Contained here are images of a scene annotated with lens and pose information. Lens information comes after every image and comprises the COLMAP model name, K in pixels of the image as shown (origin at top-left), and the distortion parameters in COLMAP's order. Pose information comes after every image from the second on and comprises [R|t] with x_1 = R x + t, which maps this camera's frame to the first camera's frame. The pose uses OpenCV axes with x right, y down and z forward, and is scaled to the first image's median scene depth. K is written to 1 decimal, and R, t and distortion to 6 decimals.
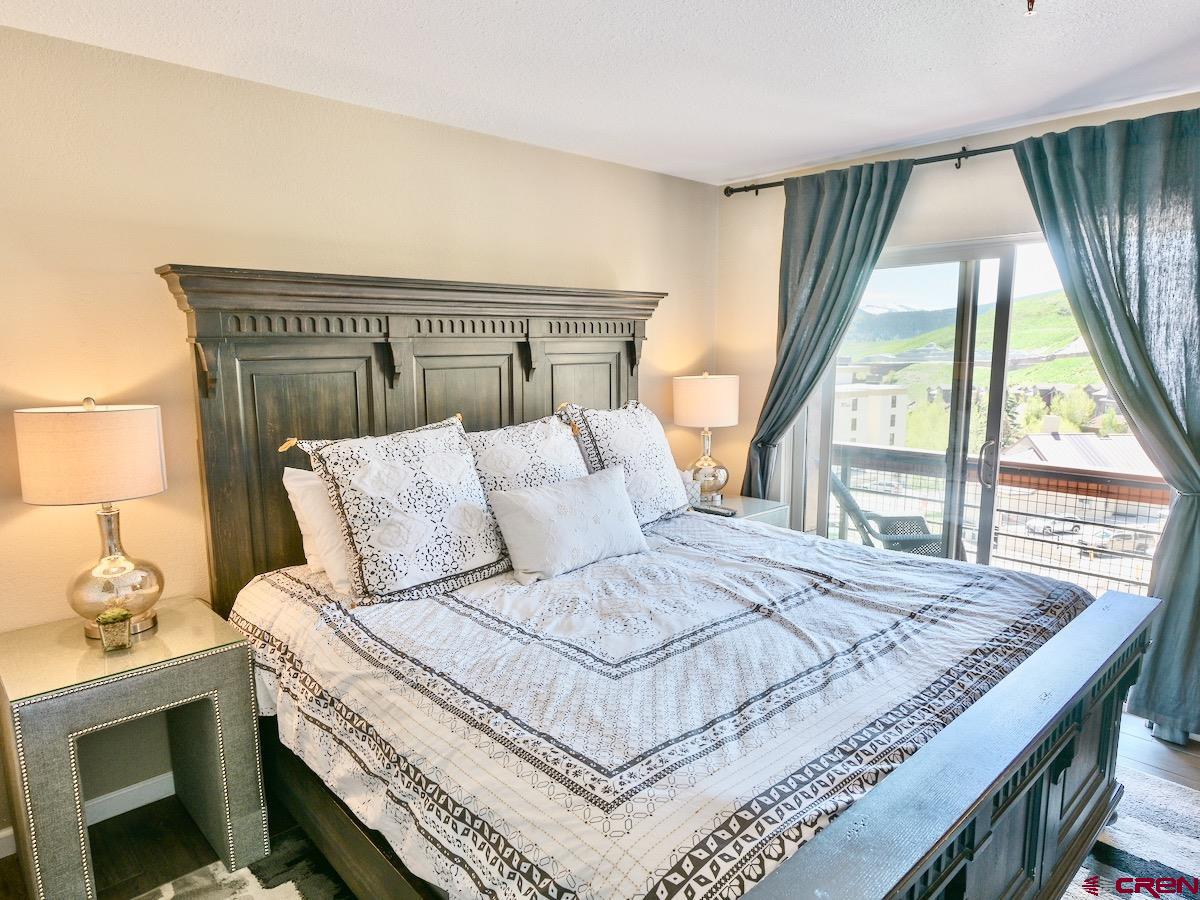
lens RADIAL K [[743.2, 0, 593.7], [0, 743.2, 463.2], [0, 0, 1]] dist [0.000202, -0.003056]
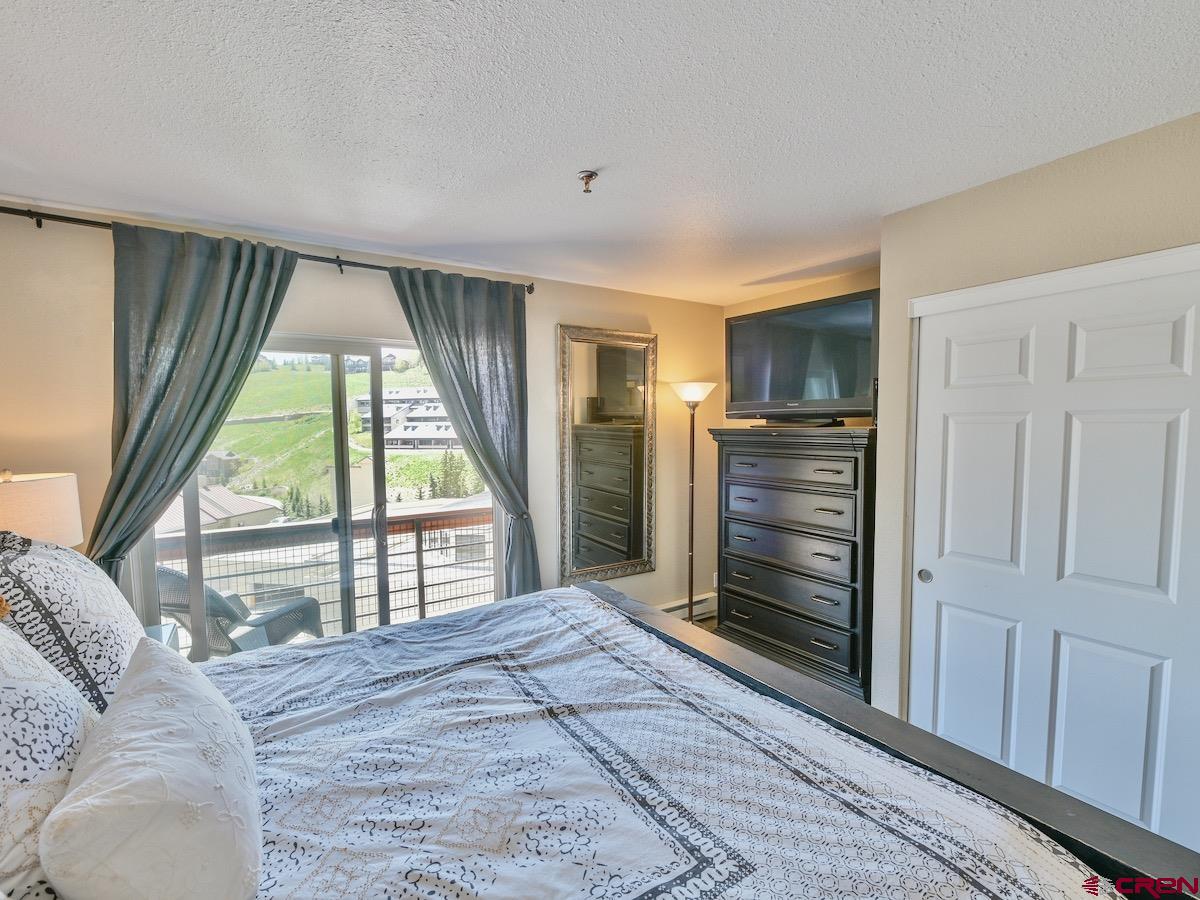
lens RADIAL K [[536.3, 0, 591.7], [0, 536.3, 456.3], [0, 0, 1]] dist [-0.003346, -0.003123]
pose [[0.187647, -0.057334, 0.980562, -0.338098], [0.160207, 0.986713, 0.027036, -0.105994], [-0.969083, 0.152020, 0.194339, 0.666759]]
